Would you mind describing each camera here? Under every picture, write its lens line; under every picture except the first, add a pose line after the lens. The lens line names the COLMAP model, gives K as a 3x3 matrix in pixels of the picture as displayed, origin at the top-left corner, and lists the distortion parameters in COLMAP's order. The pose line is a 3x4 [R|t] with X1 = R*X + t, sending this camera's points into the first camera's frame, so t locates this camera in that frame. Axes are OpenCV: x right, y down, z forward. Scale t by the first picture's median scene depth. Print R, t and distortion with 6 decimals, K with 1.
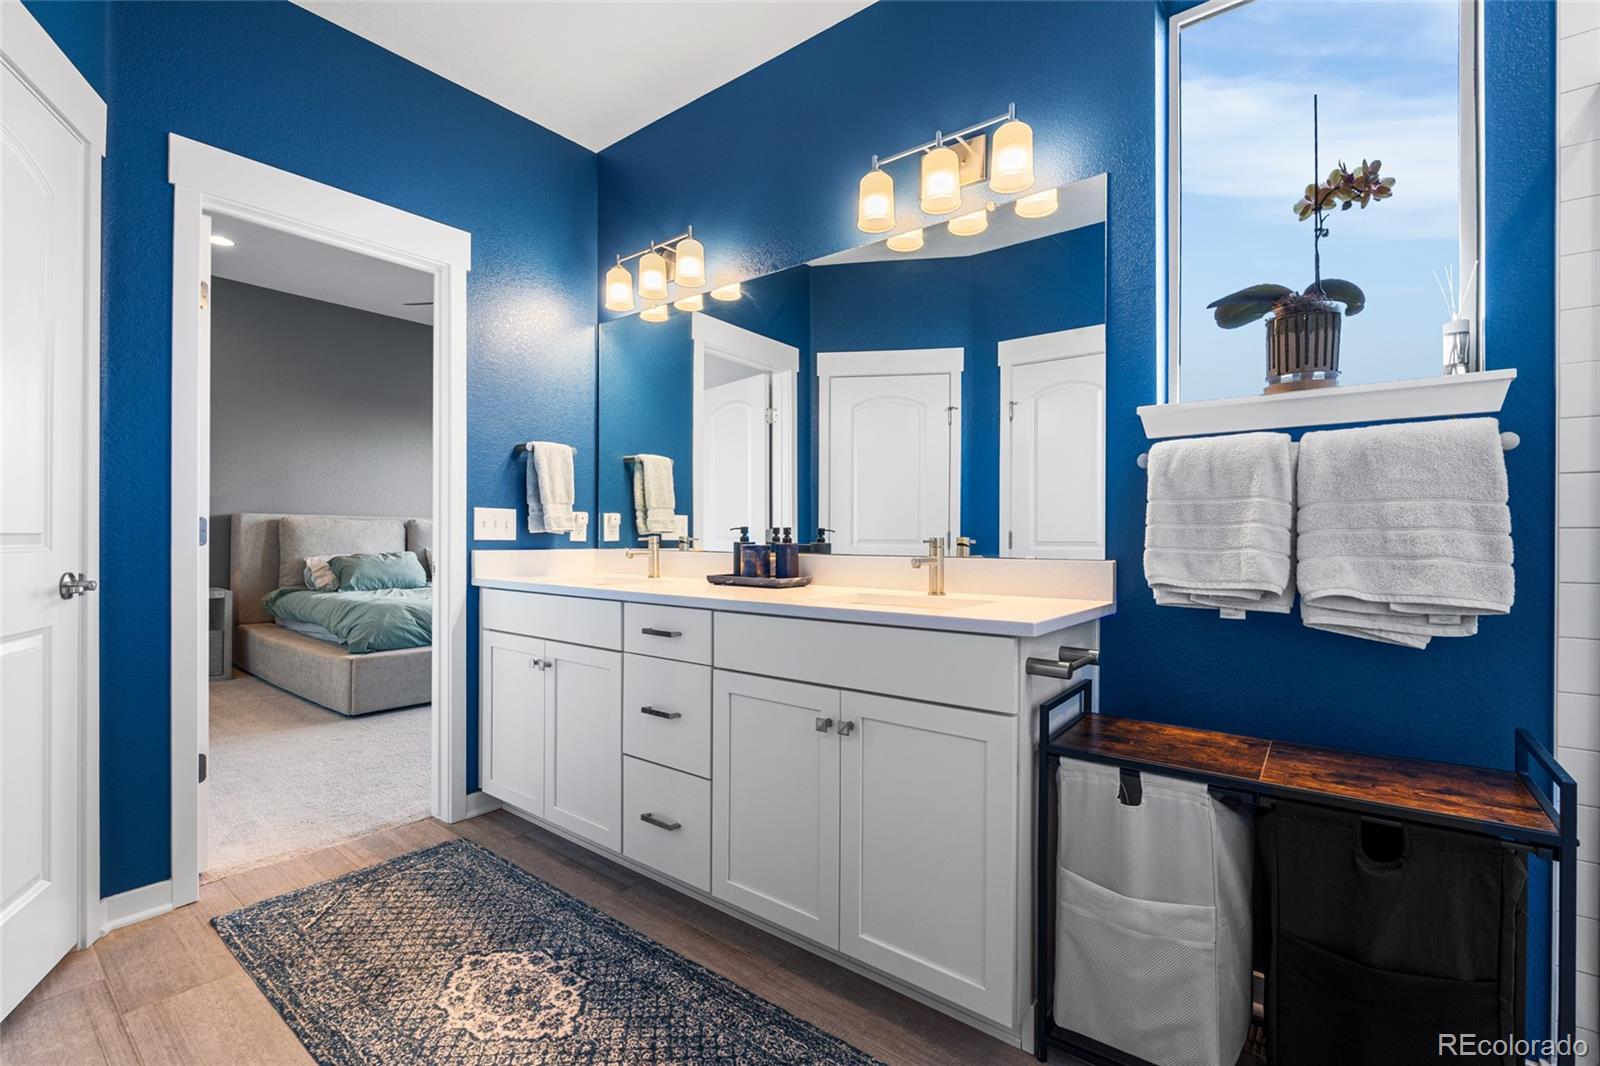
lens RADIAL K [[715.0, 0, 793.7], [0, 715.0, 535.3], [0, 0, 1]] dist [0.000394, 0.000140]
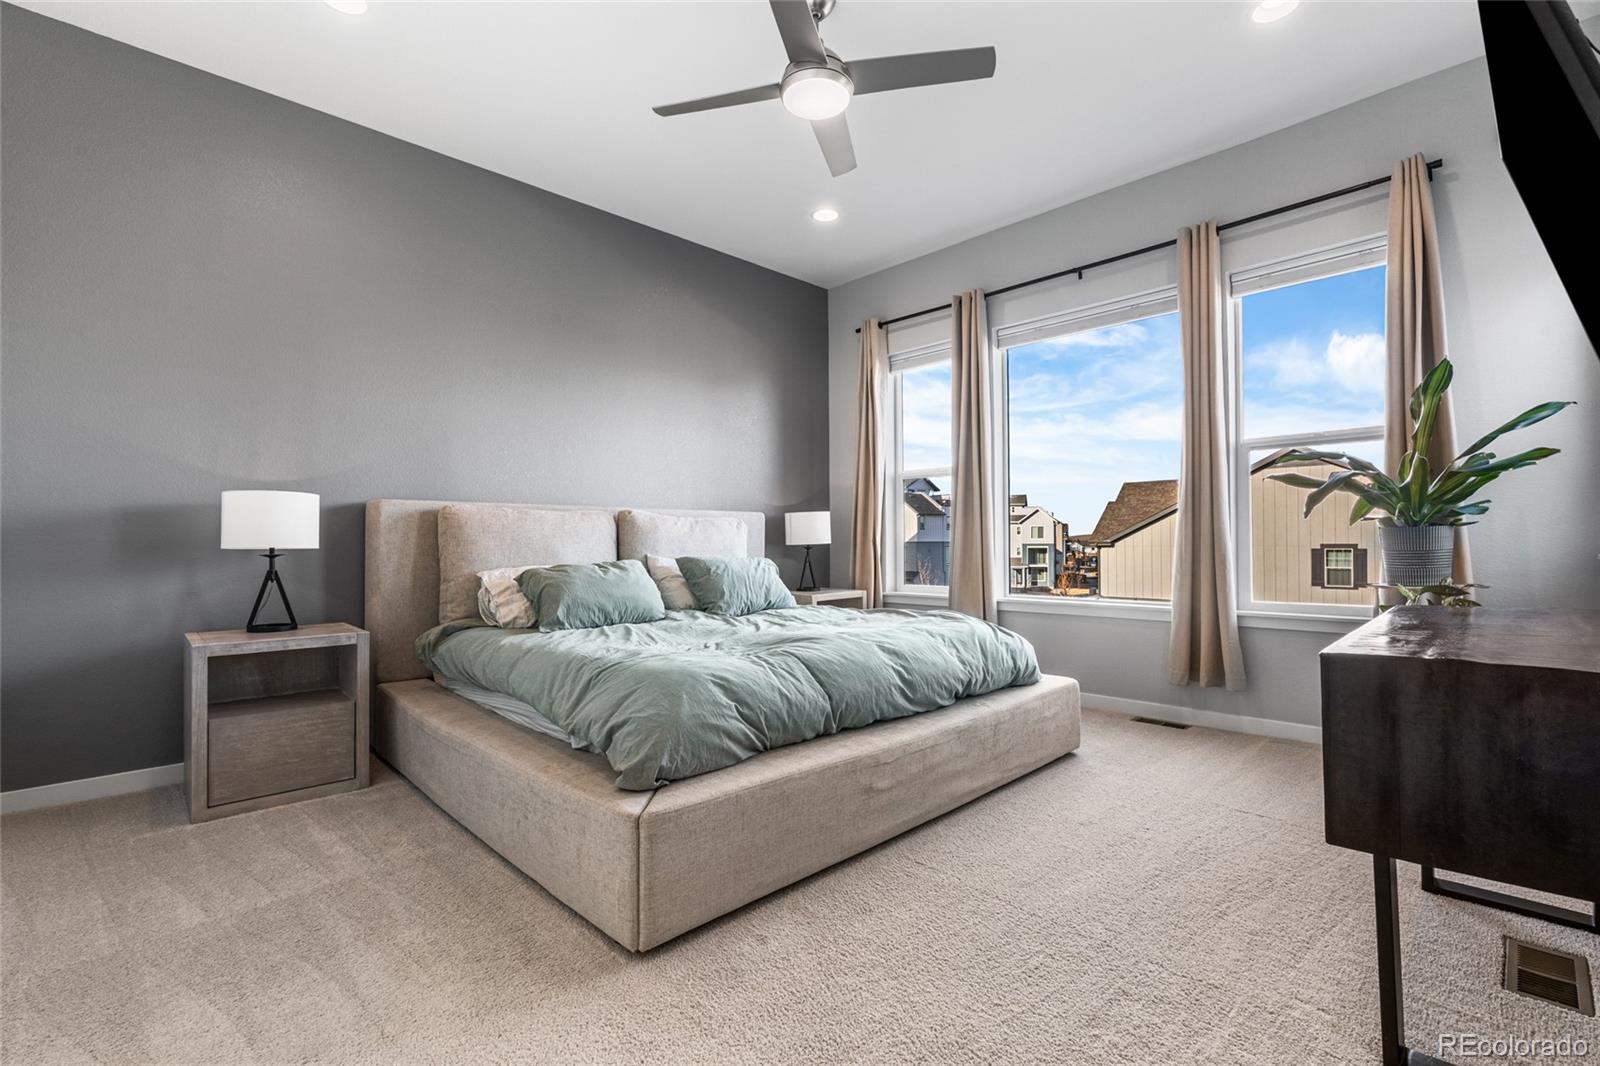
lens RADIAL K [[717.1, 0, 798.6], [0, 717.1, 540.4], [0, 0, 1]] dist [-0.000351, -0.000053]
pose [[0.992909, -0.013303, -0.118133, -0.351159], [0.013029, 0.999910, -0.003086, 0.010410], [0.118163, 0.001525, 0.992993, 0.441059]]
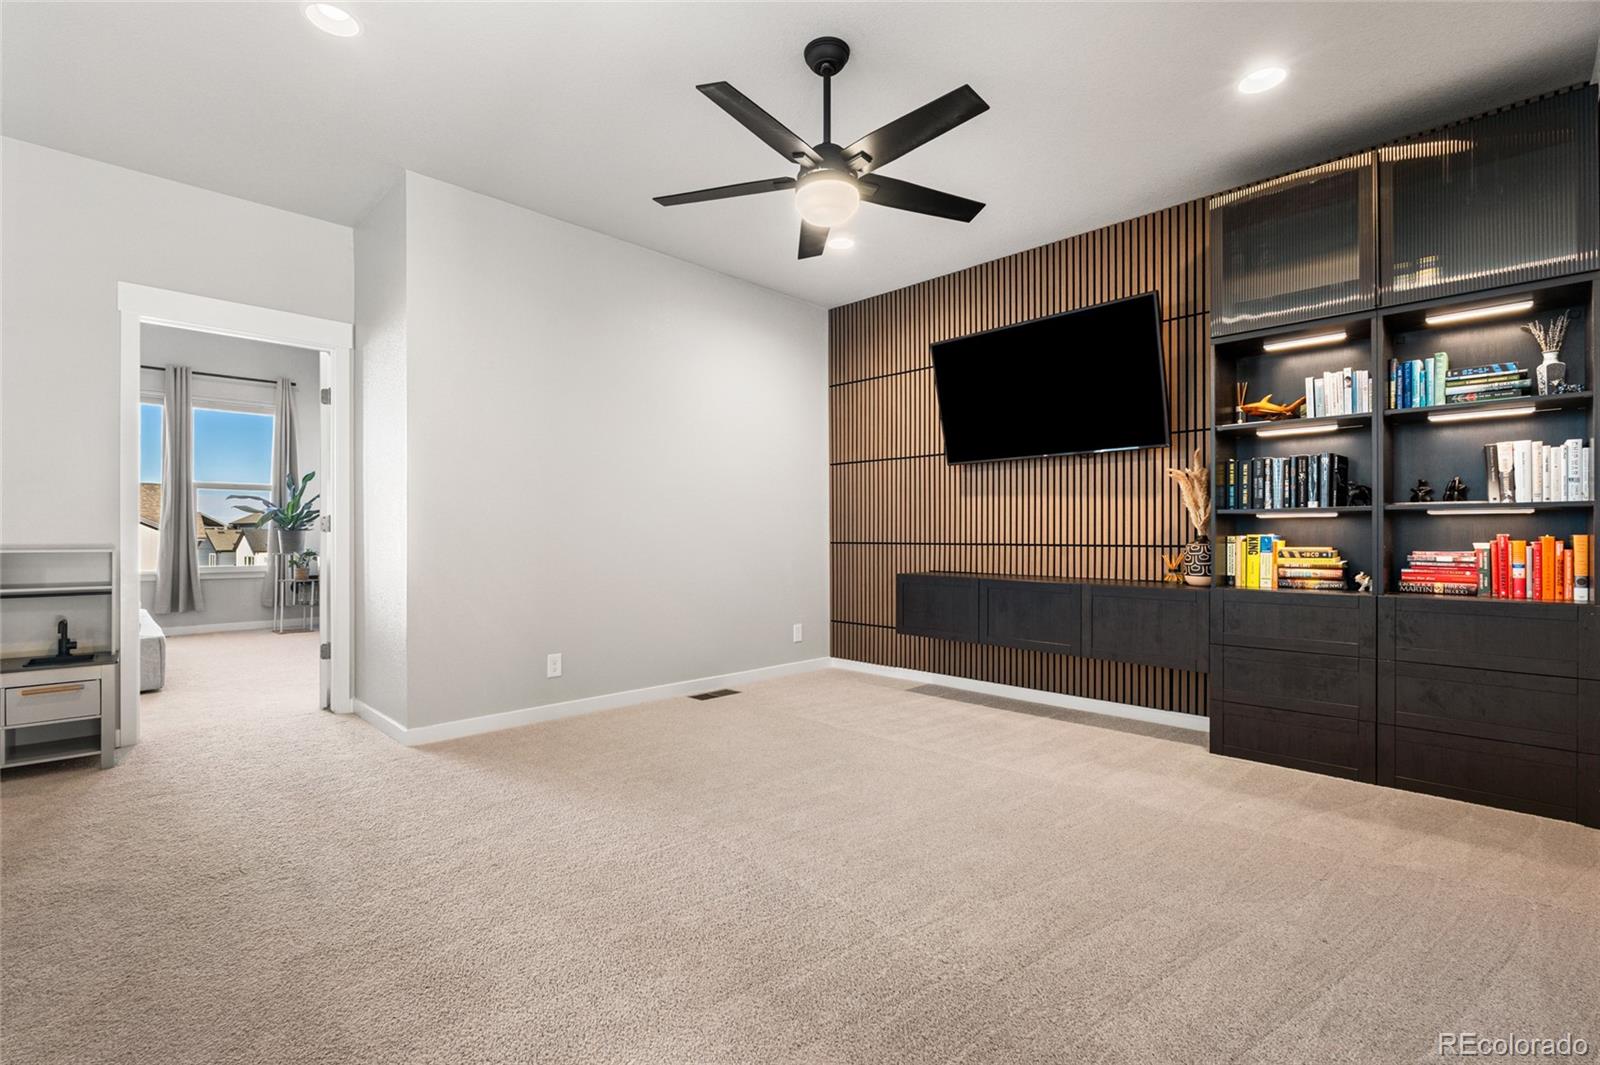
lens RADIAL K [[715.0, 0, 793.7], [0, 715.0, 534.8], [0, 0, 1]] dist [0.000394, 0.000140]
pose [[0.109651, -0.005154, 0.993957, -1.194338], [-0.000506, 0.999986, 0.005241, 0.005379], [-0.993970, -0.001078, 0.109646, -0.064796]]
